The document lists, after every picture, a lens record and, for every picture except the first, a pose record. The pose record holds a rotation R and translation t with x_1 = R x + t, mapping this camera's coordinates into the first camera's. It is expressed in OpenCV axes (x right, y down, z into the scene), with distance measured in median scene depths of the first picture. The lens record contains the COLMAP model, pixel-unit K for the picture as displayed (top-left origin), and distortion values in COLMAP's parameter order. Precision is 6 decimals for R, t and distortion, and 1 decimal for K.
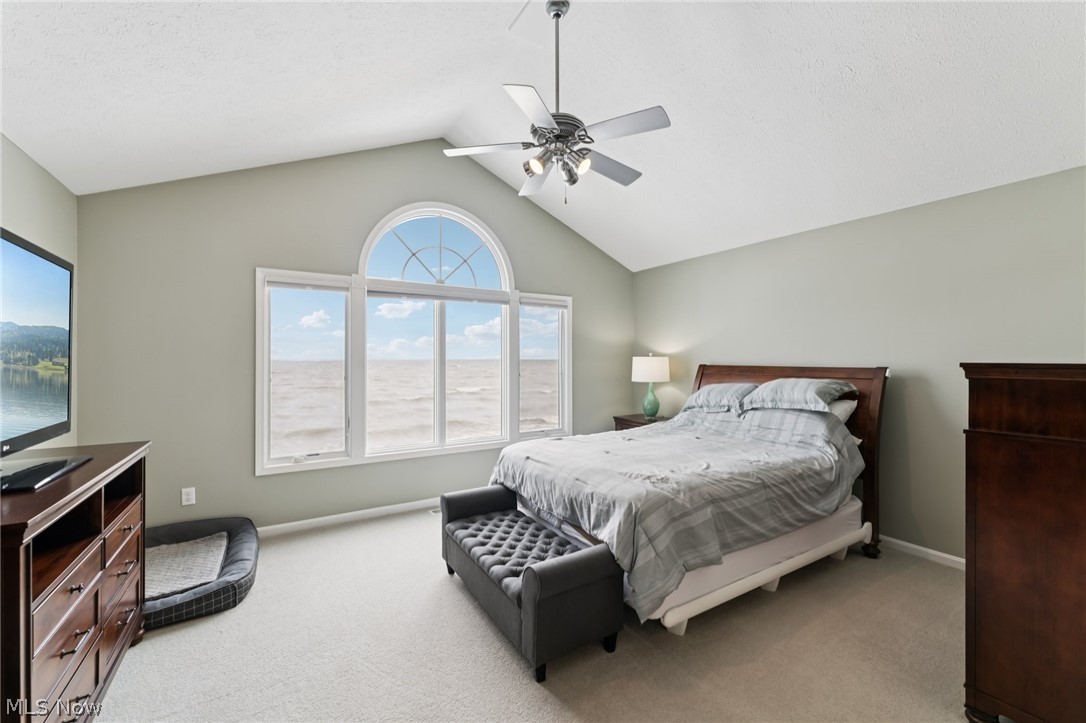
lens RADIAL K [[434.8, 0, 540.8], [0, 434.8, 360.2], [0, 0, 1]] dist [-0.000922, 0.000706]
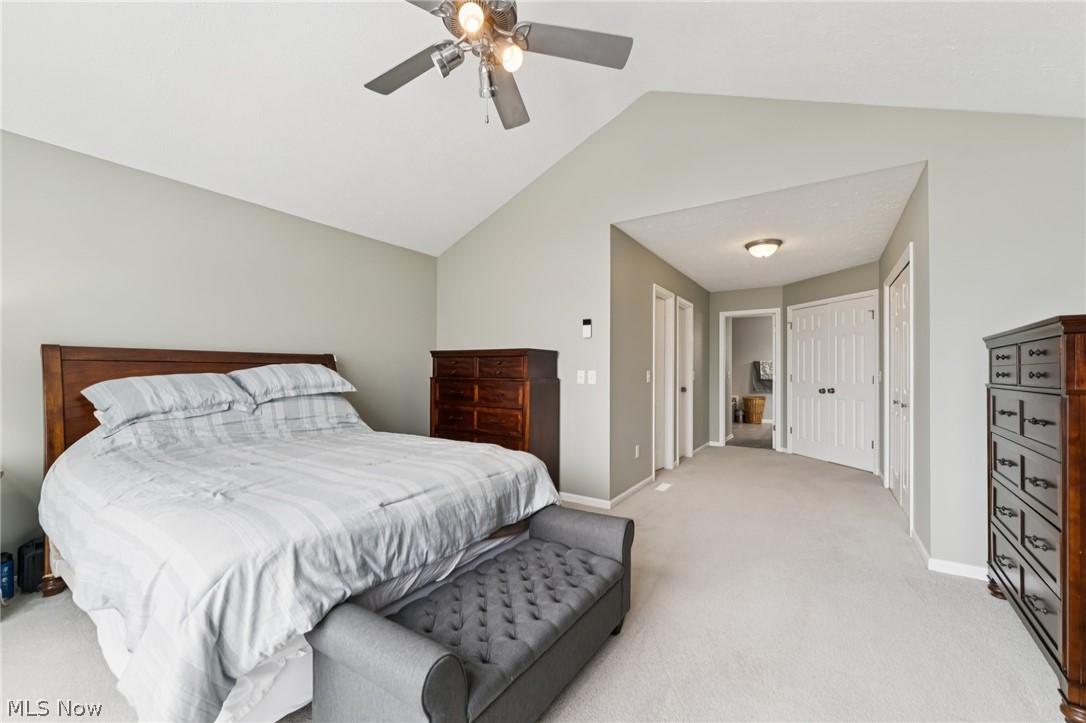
lens RADIAL K [[434.8, 0, 541.4], [0, 434.8, 368.3], [0, 0, 1]] dist [-0.000922, 0.000706]
pose [[-0.431816, 0.005346, 0.901946, -0.524450], [-0.000608, 0.999980, -0.006219, 0.059517], [-0.901962, -0.003234, -0.431804, 0.960768]]
